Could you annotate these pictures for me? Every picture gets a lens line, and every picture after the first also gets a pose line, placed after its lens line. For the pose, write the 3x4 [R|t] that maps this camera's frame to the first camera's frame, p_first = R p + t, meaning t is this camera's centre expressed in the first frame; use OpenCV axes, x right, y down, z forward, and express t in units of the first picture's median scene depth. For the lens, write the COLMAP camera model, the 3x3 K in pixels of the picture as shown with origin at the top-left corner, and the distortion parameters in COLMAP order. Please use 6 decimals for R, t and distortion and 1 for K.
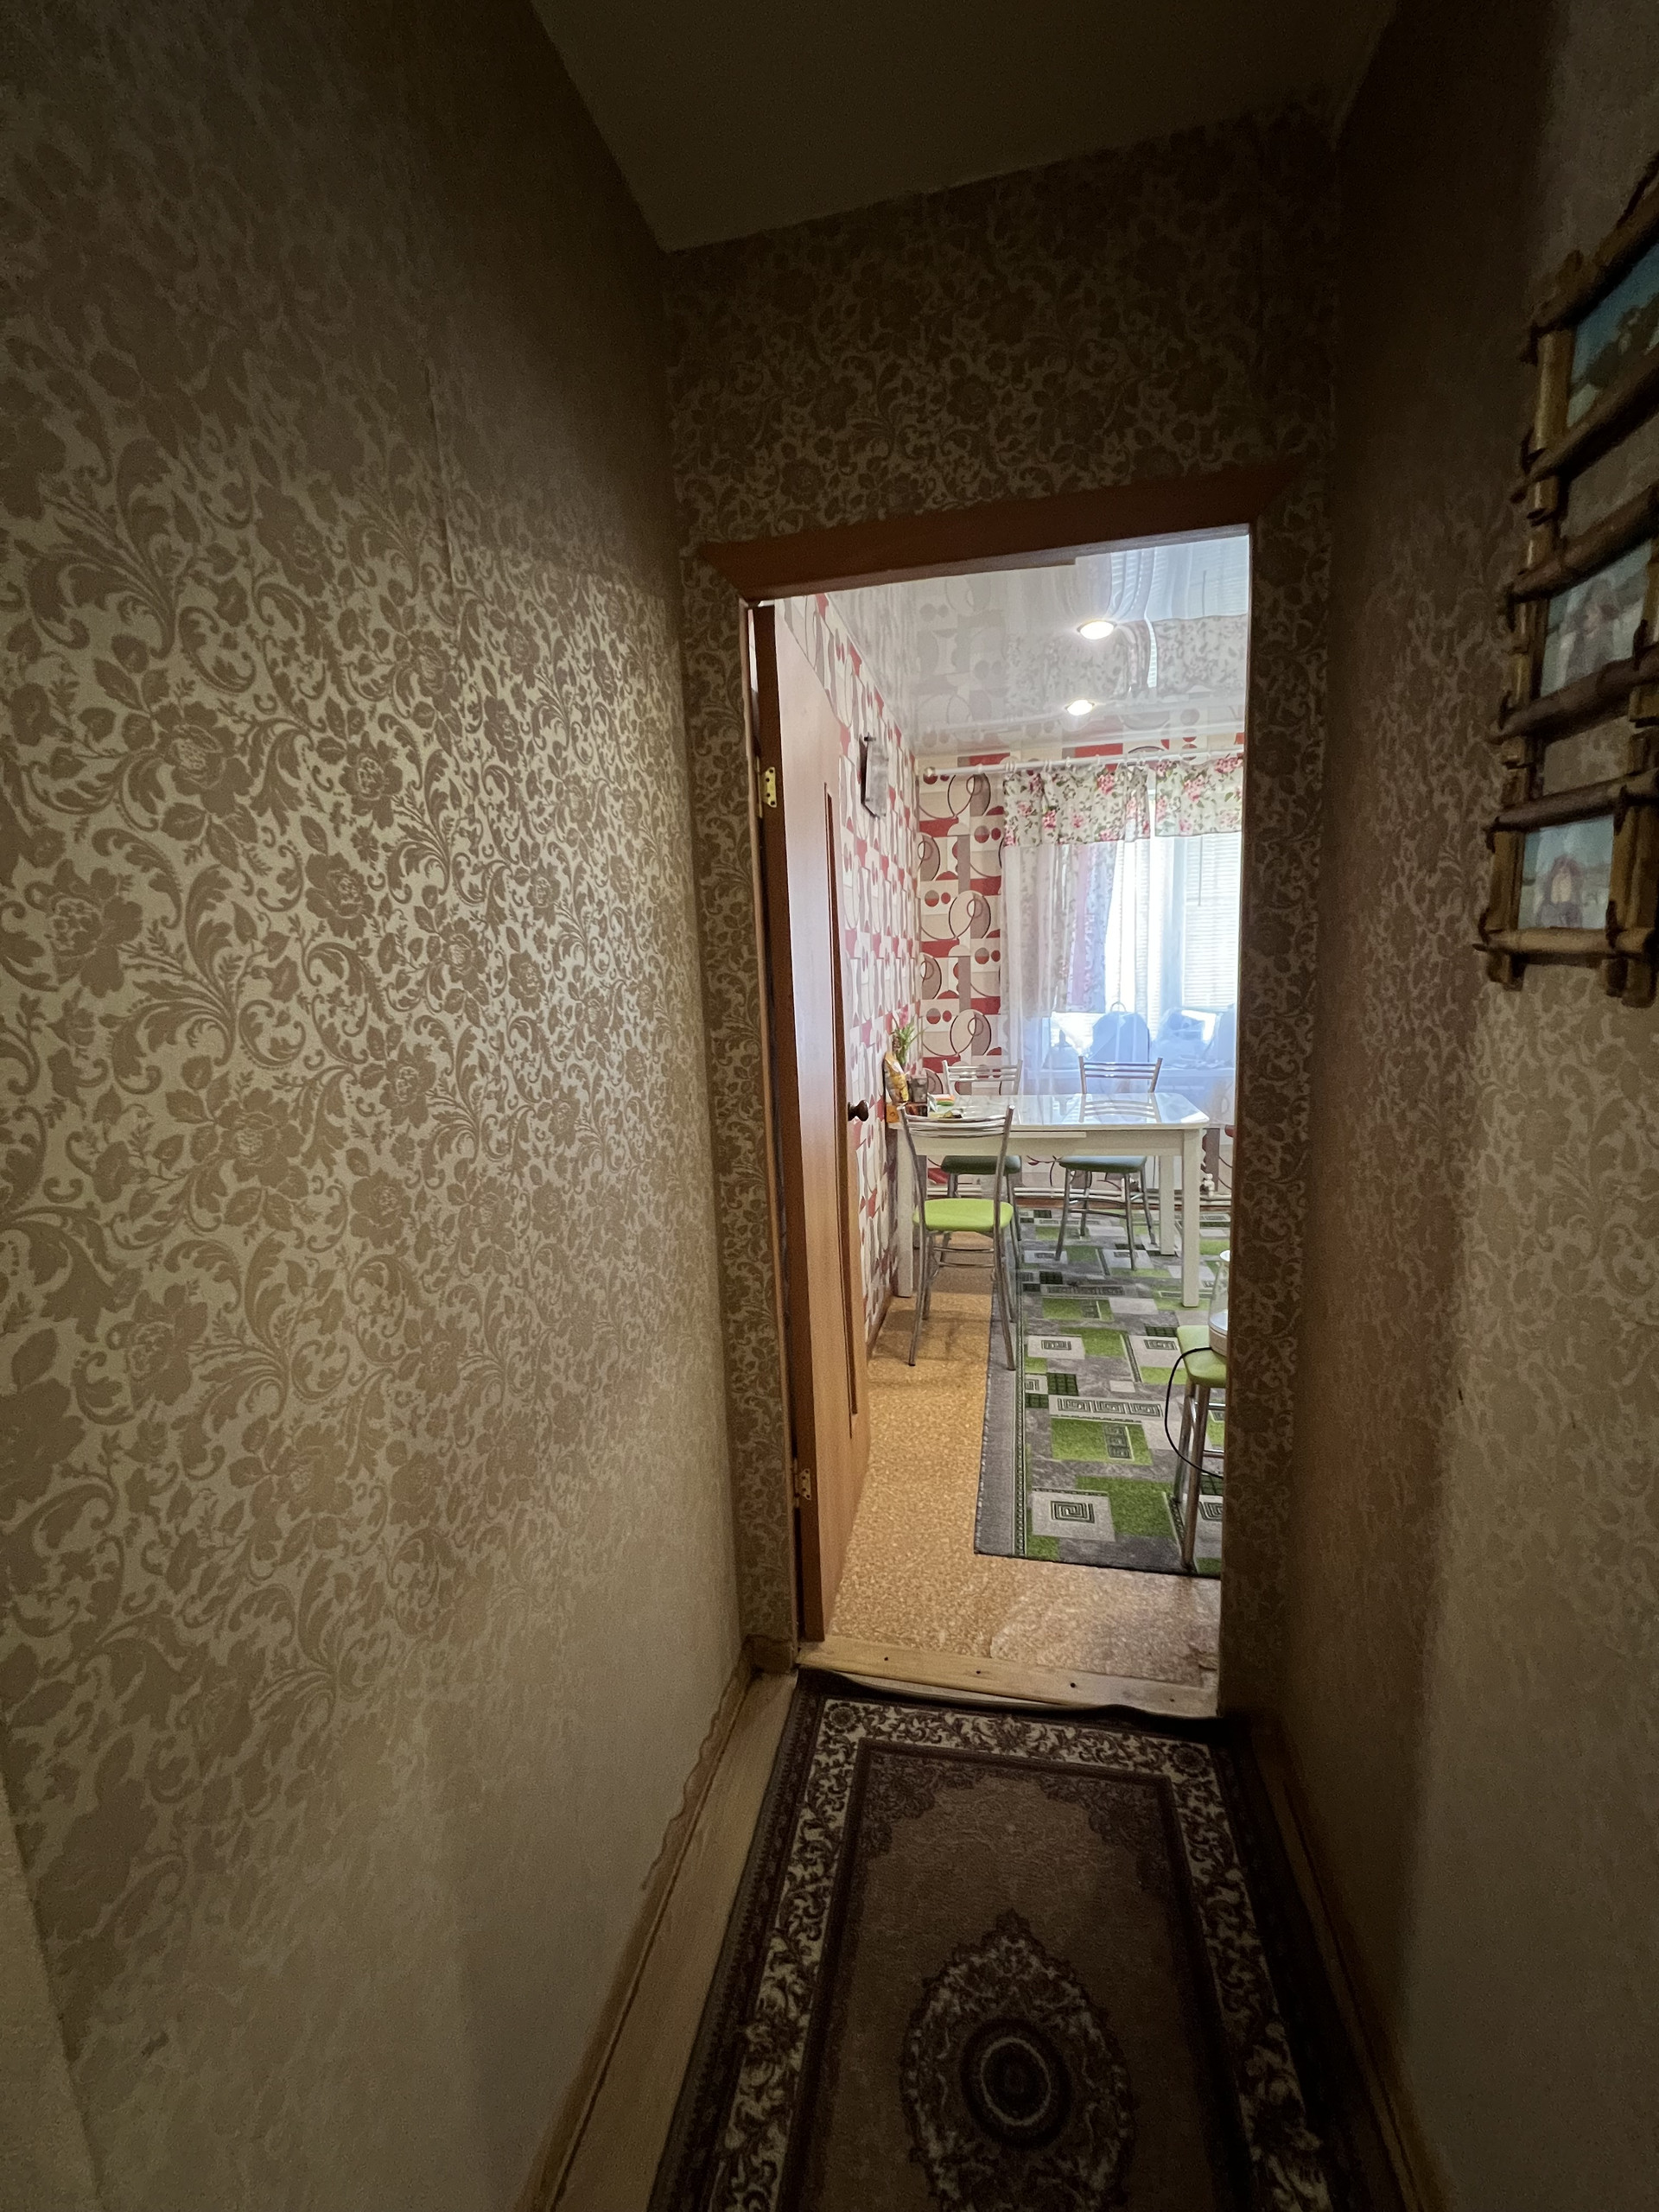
lens RADIAL K [[887.1, 0, 834.3], [0, 887.1, 1111.3], [0, 0, 1]] dist [-0.001215, 0.000129]
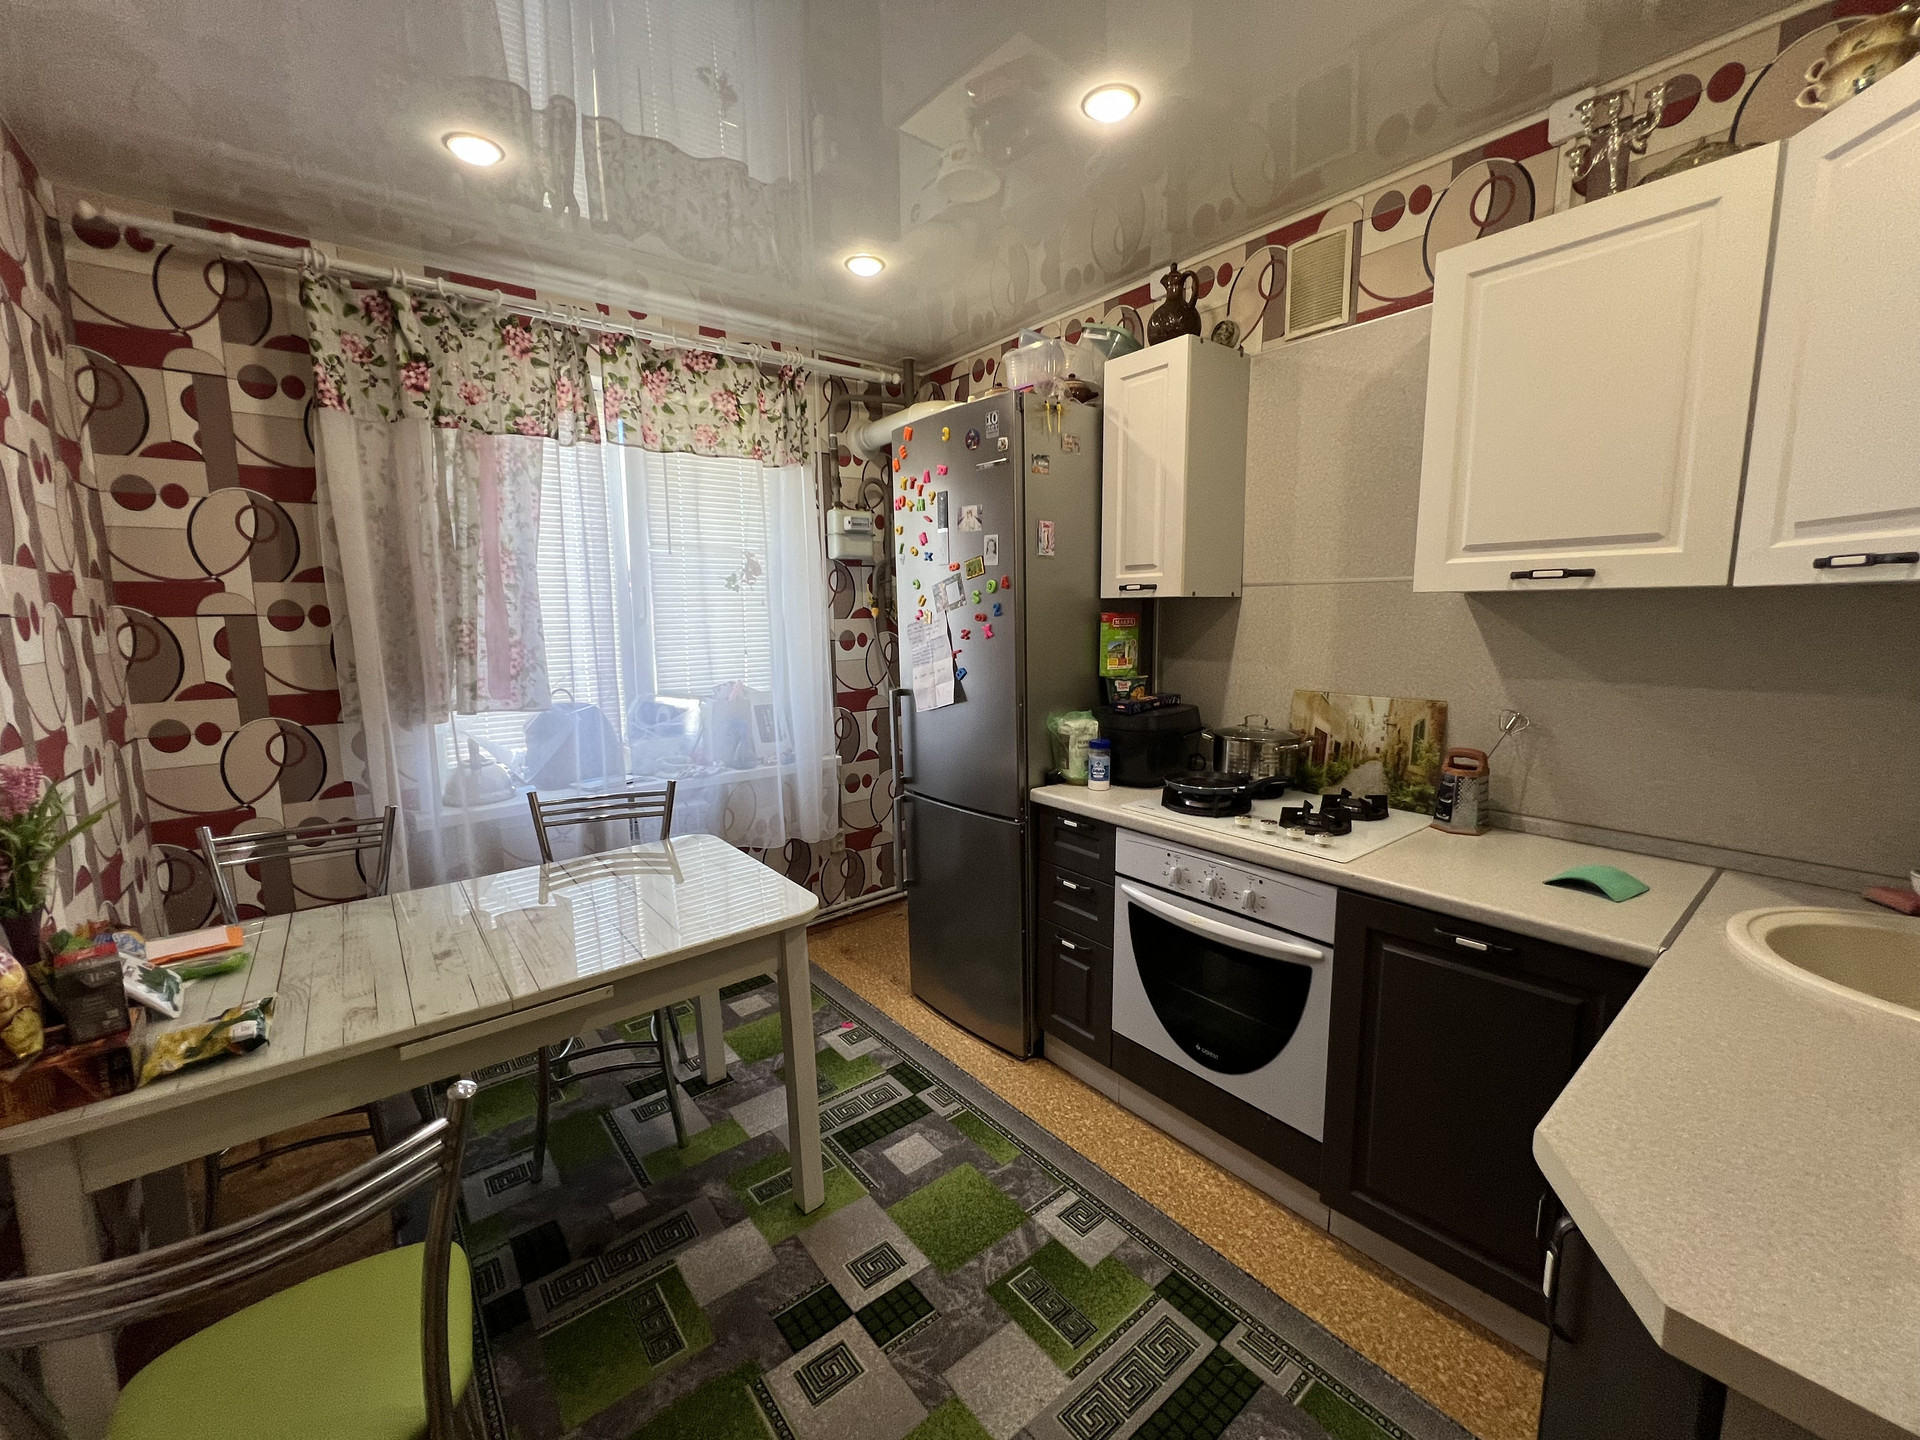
lens RADIAL K [[770.0, 0, 964.4], [0, 770.0, 715.3], [0, 0, 1]] dist [-0.001215, 0.000129]
pose [[0.635555, -0.075856, 0.768320, 0.088812], [0.115766, 0.993274, 0.002303, -0.093322], [-0.763327, 0.087482, 0.640062, 0.535695]]
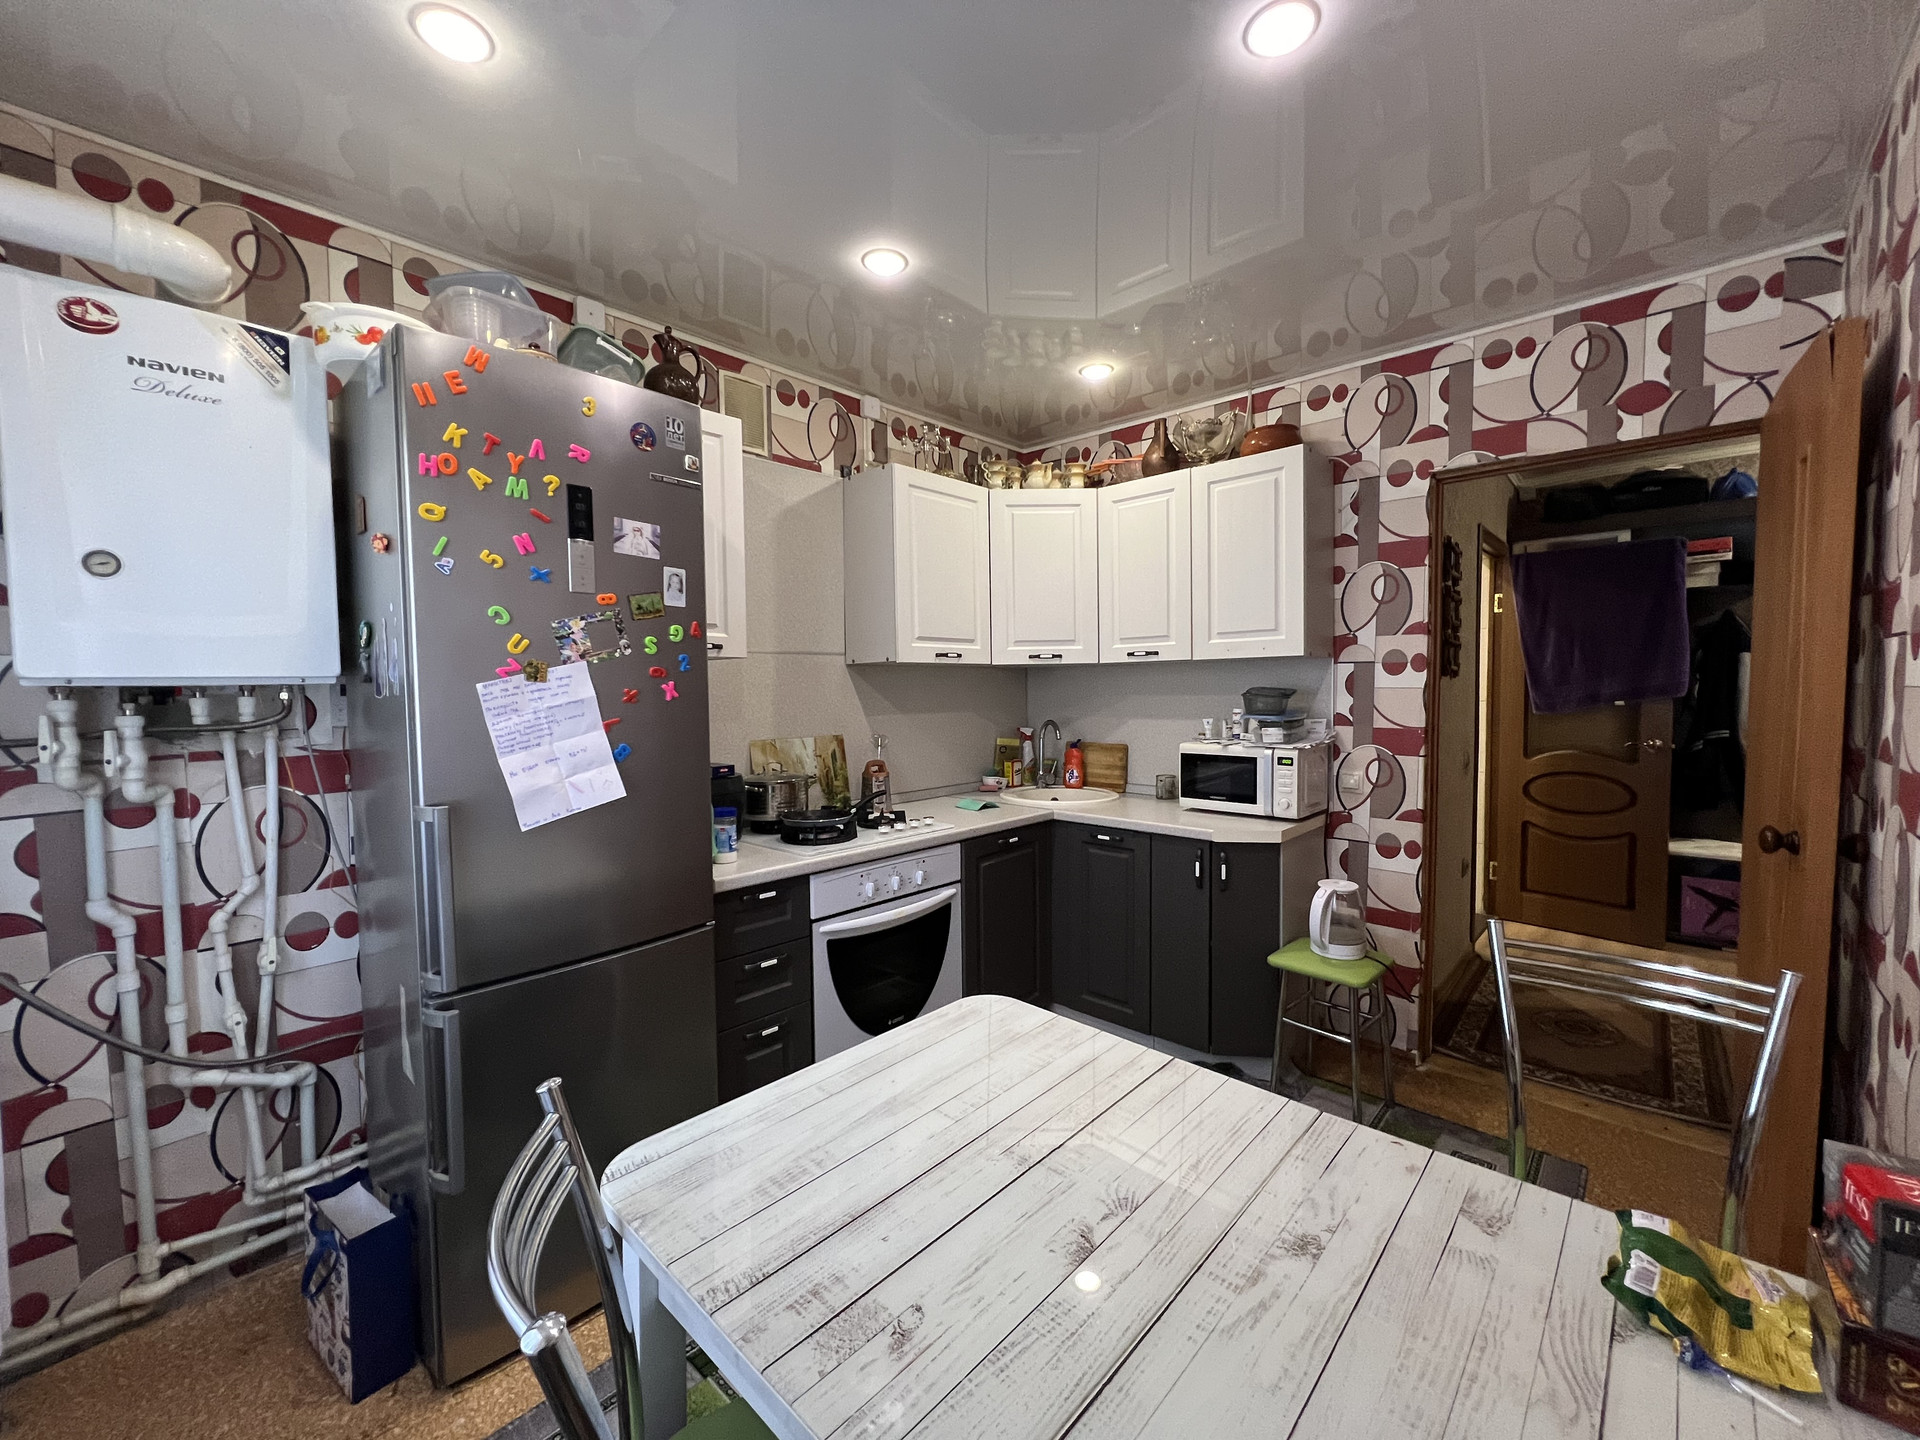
lens RADIAL K [[770.0, 0, 950.2], [0, 770.0, 720.8], [0, 0, 1]] dist [-0.001215, 0.000129]
pose [[-0.843774, 0.020421, 0.536310, 0.210249], [0.128062, 0.978073, 0.164237, -0.226365], [-0.521196, 0.207259, -0.827888, 1.433985]]
